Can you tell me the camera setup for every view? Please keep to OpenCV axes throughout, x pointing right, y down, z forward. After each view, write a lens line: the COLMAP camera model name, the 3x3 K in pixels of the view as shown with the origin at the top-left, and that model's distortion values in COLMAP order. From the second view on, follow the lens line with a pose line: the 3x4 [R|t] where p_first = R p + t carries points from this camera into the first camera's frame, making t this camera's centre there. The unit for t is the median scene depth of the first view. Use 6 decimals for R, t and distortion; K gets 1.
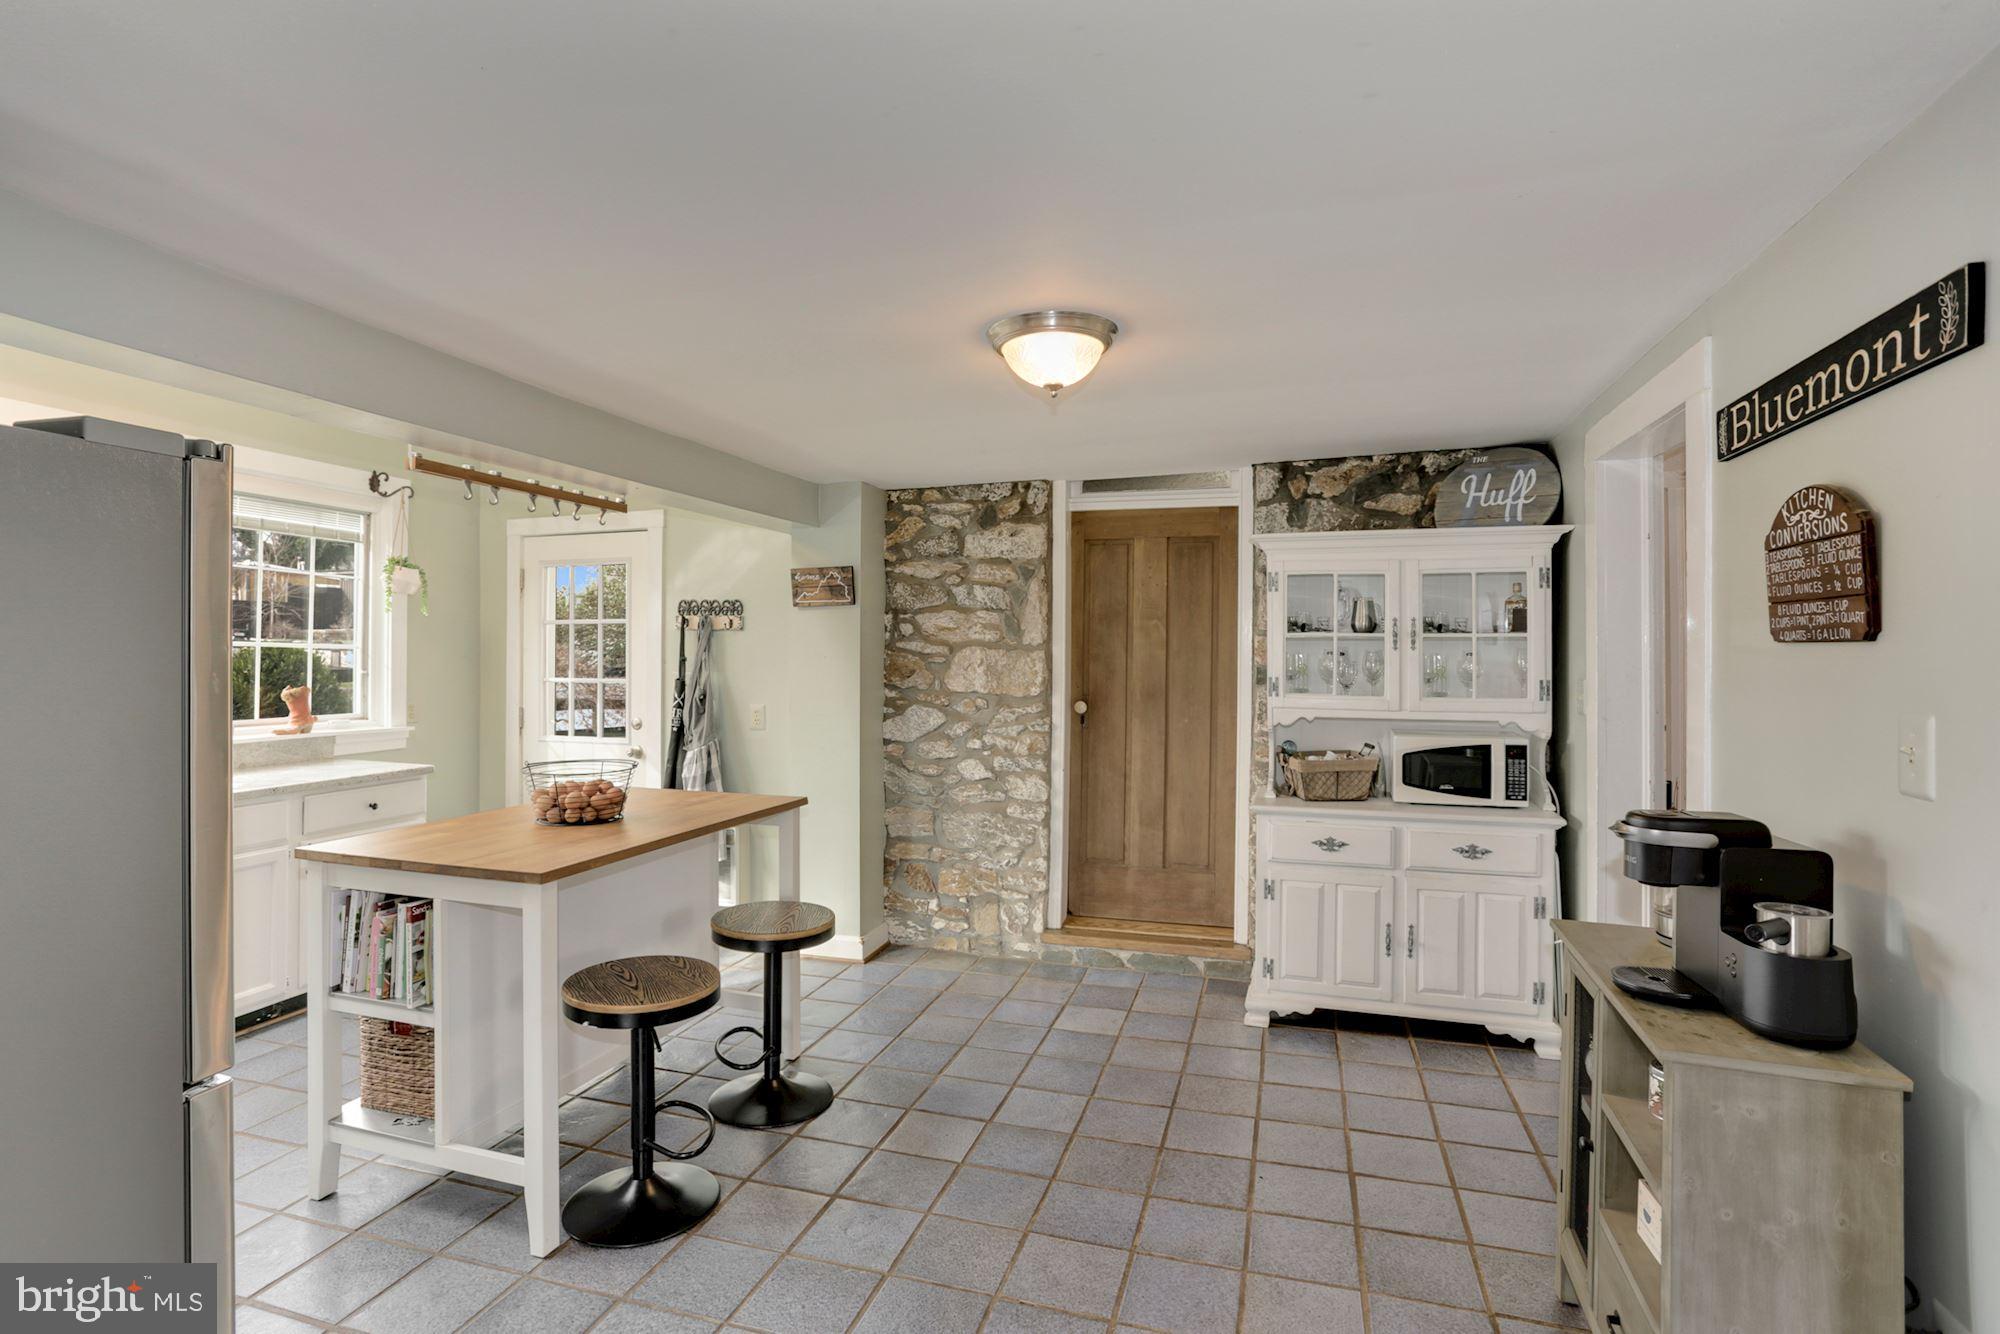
lens RADIAL K [[956.4, 0, 1004.3], [0, 956.4, 654.8], [0, 0, 1]] dist [-0.003306, -0.000317]
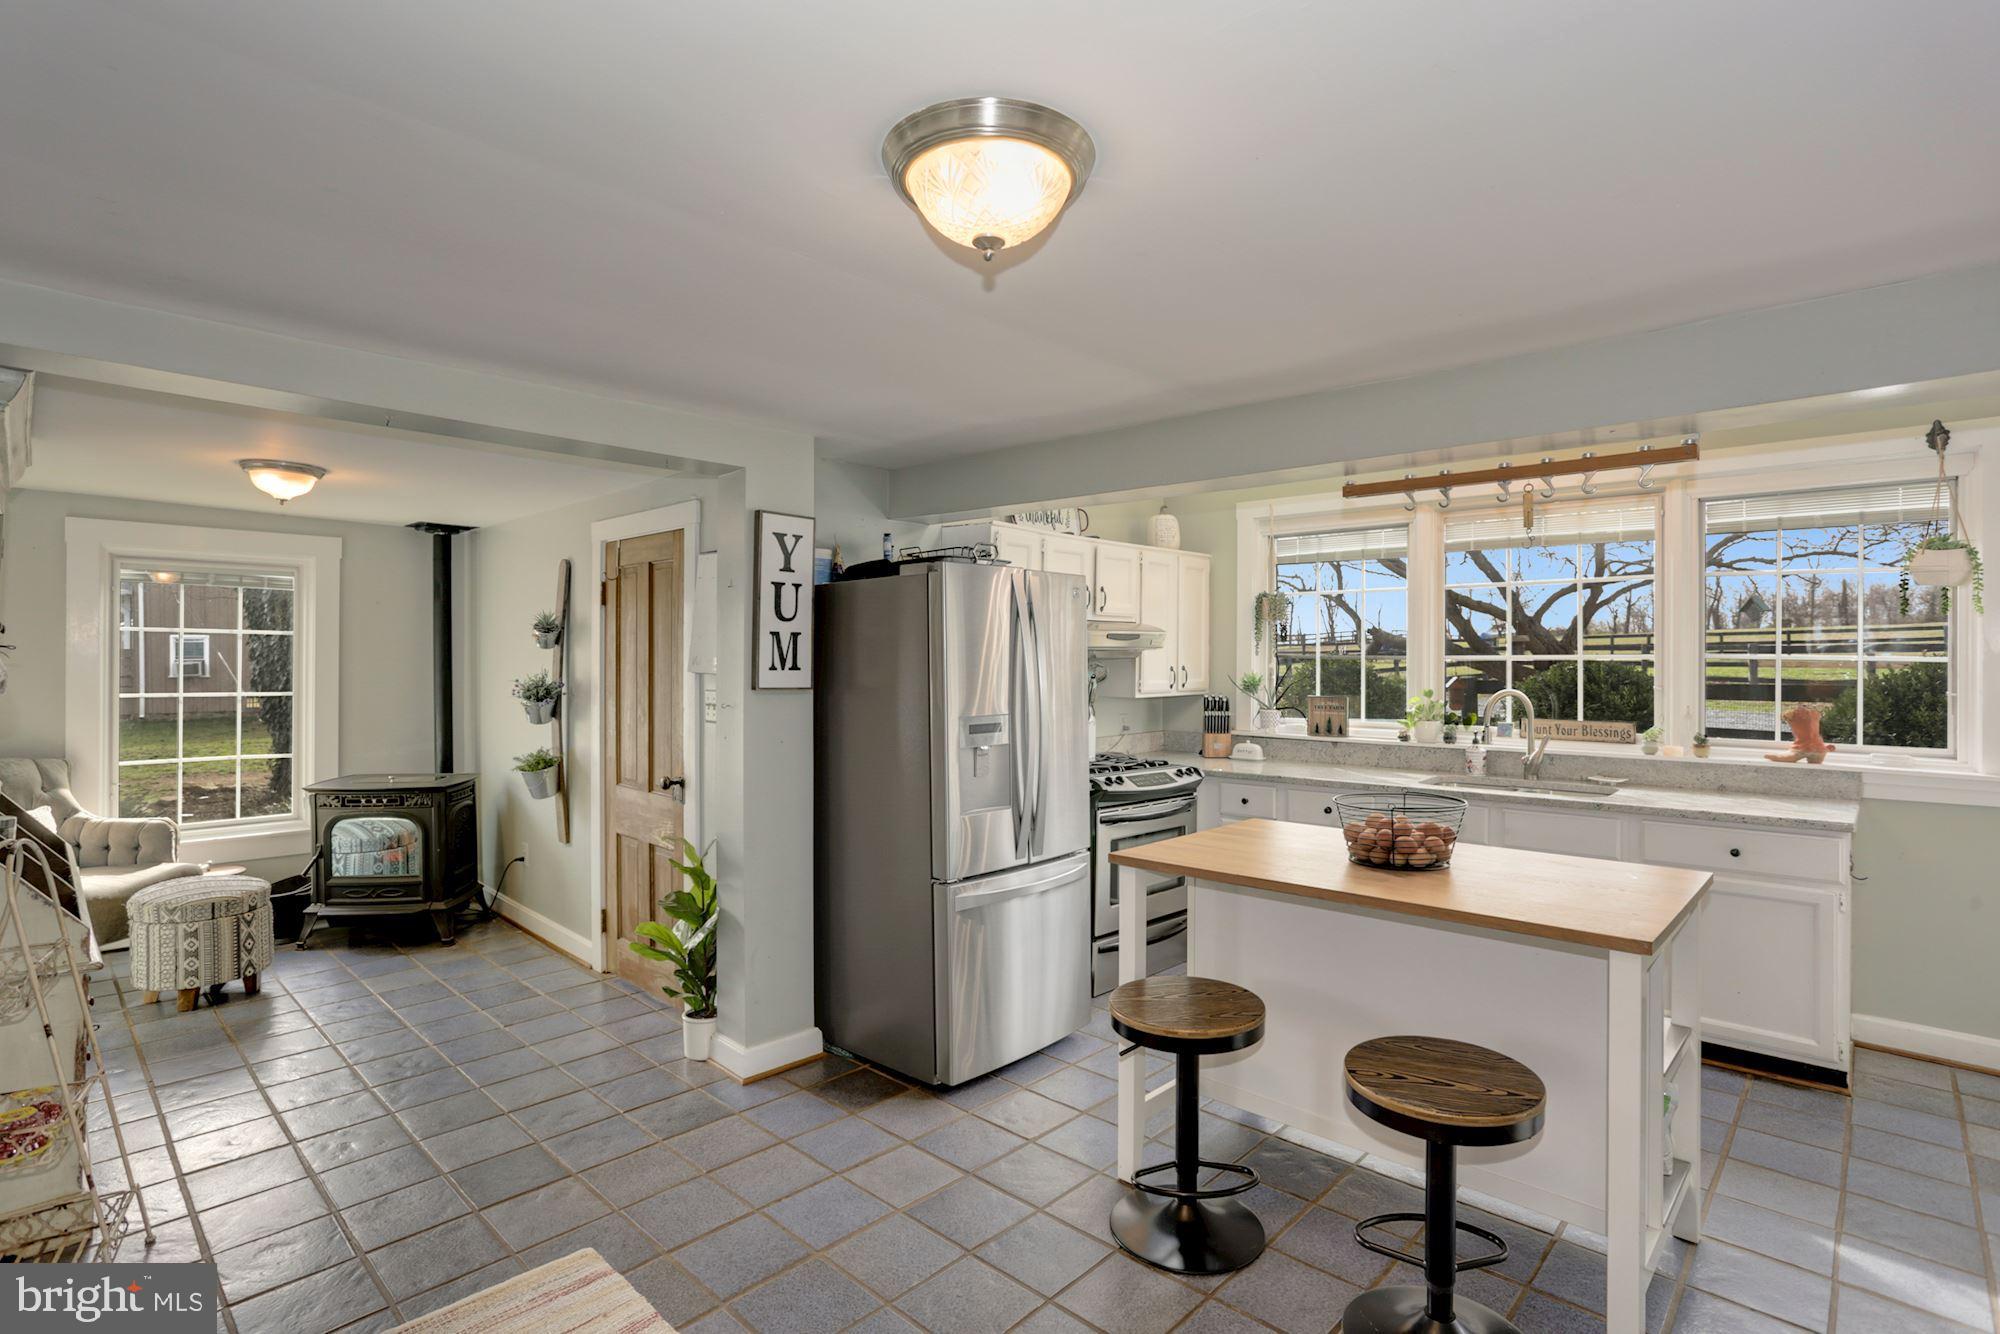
lens RADIAL K [[956.4, 0, 1003.3], [0, 956.4, 659.6], [0, 0, 1]] dist [-0.003306, -0.000317]
pose [[-0.431975, 0.002575, -0.901882, 0.428102], [-0.007274, 0.999953, 0.006339, -0.011799], [0.901856, 0.009299, -0.431936, 0.913227]]
